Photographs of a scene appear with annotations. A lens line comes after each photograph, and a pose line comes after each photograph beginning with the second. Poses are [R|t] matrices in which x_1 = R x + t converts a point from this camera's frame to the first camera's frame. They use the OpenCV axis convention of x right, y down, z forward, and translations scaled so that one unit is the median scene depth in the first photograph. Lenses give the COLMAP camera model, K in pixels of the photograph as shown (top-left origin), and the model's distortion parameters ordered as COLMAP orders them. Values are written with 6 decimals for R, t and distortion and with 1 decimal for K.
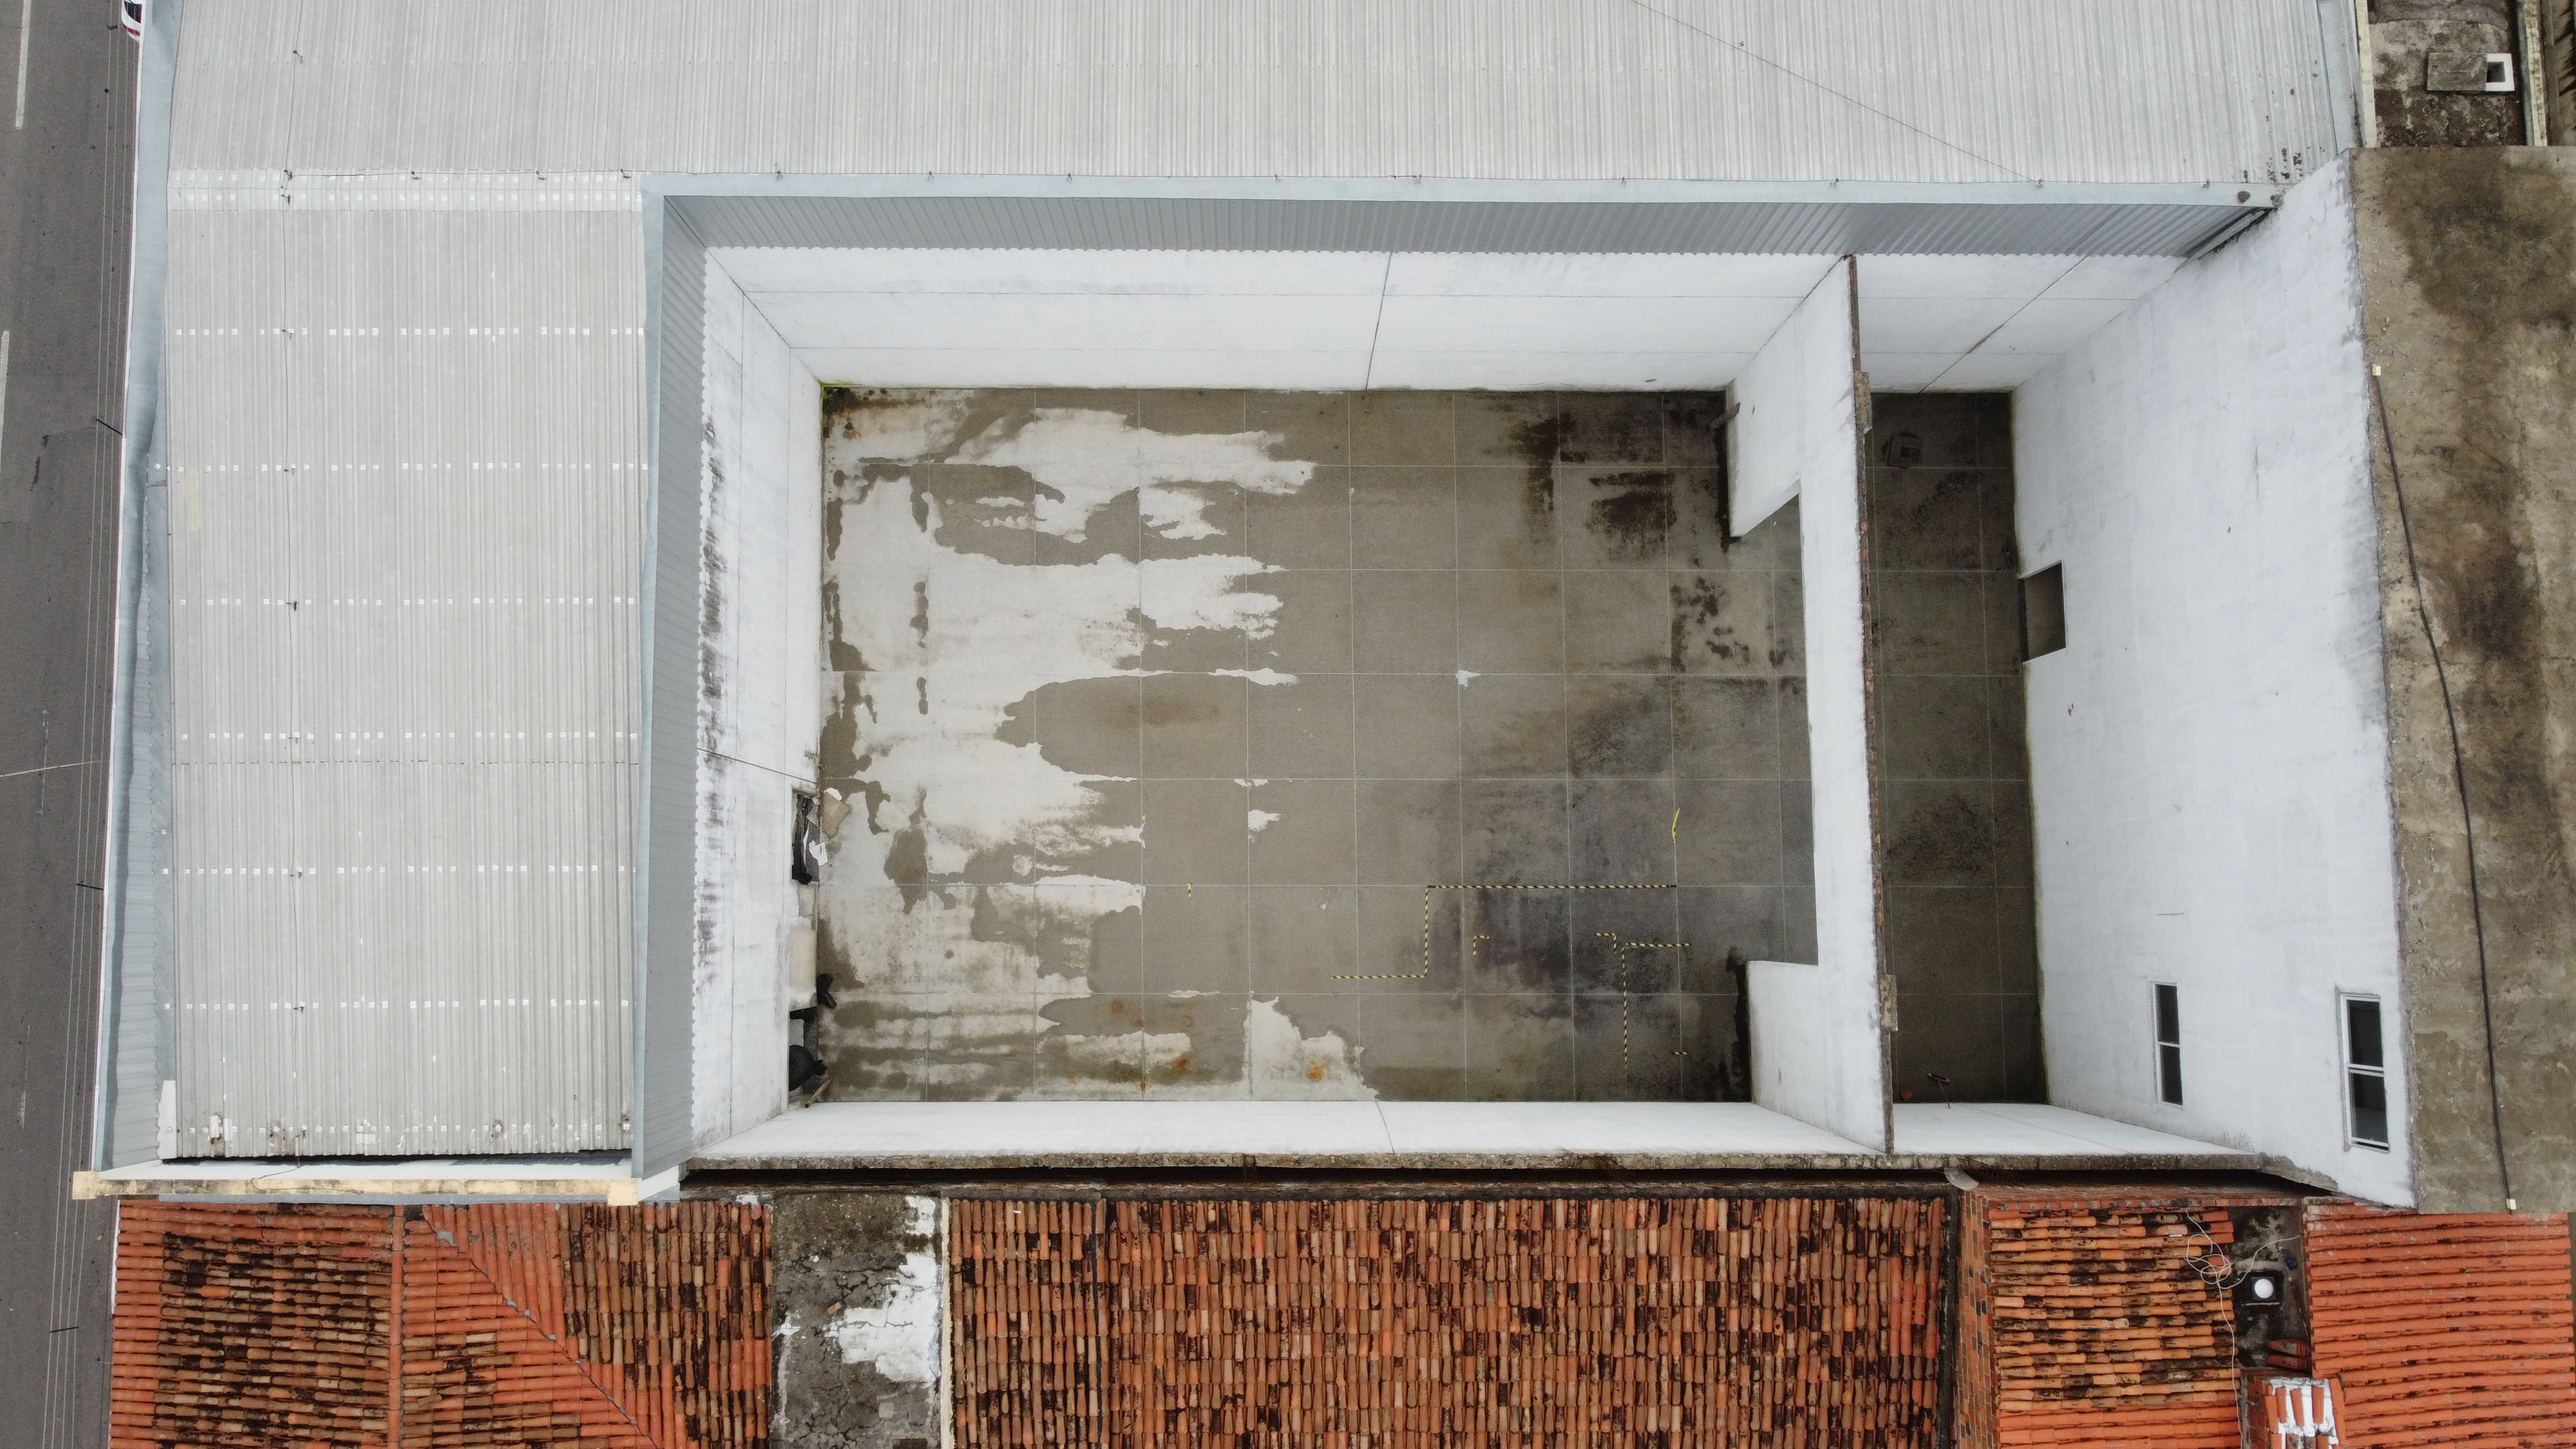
lens RADIAL K [[1971.2, 0, 1292.0], [0, 1971.2, 728.7], [0, 0, 1]] dist [-0.009262, -0.004749]
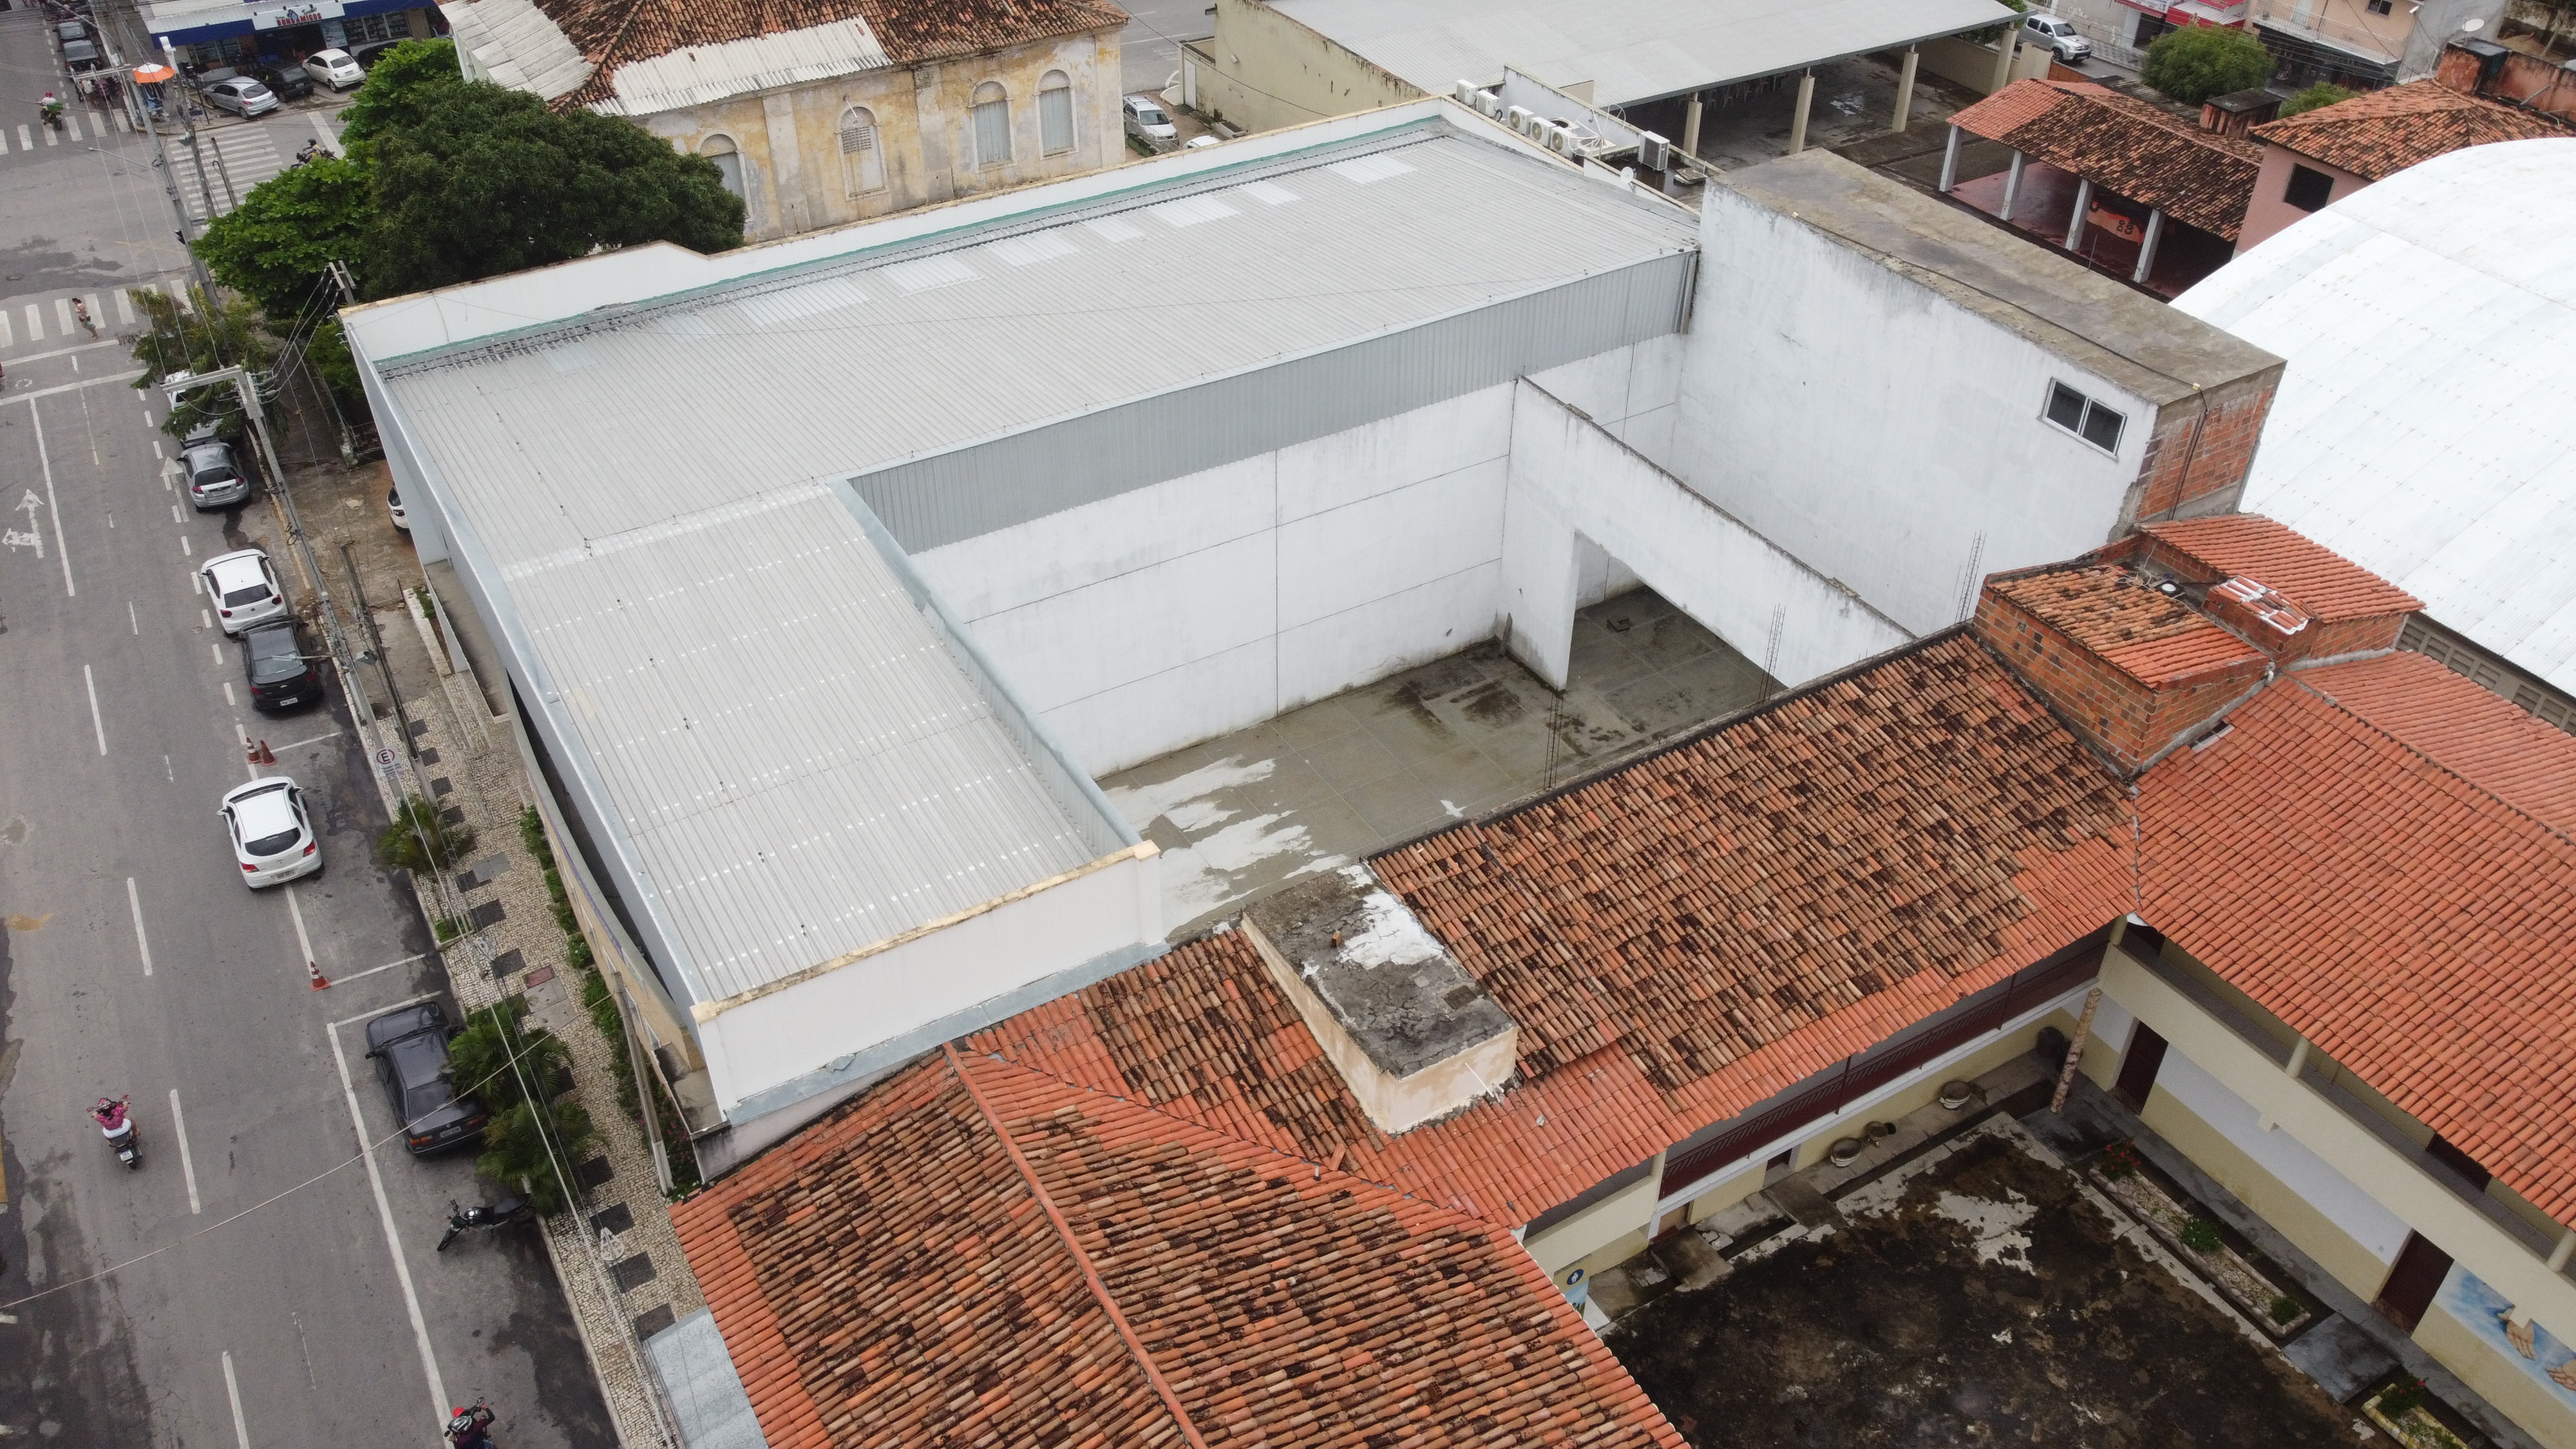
lens RADIAL K [[1971.2, 0, 1283.9], [0, 1971.2, 728.5], [0, 0, 1]] dist [-0.009262, -0.004749]
pose [[0.862136, -0.318994, 0.393654, -0.659217], [0.505281, 0.598902, -0.621295, 0.902792], [-0.037570, 0.734547, 0.677517, 0.117256]]
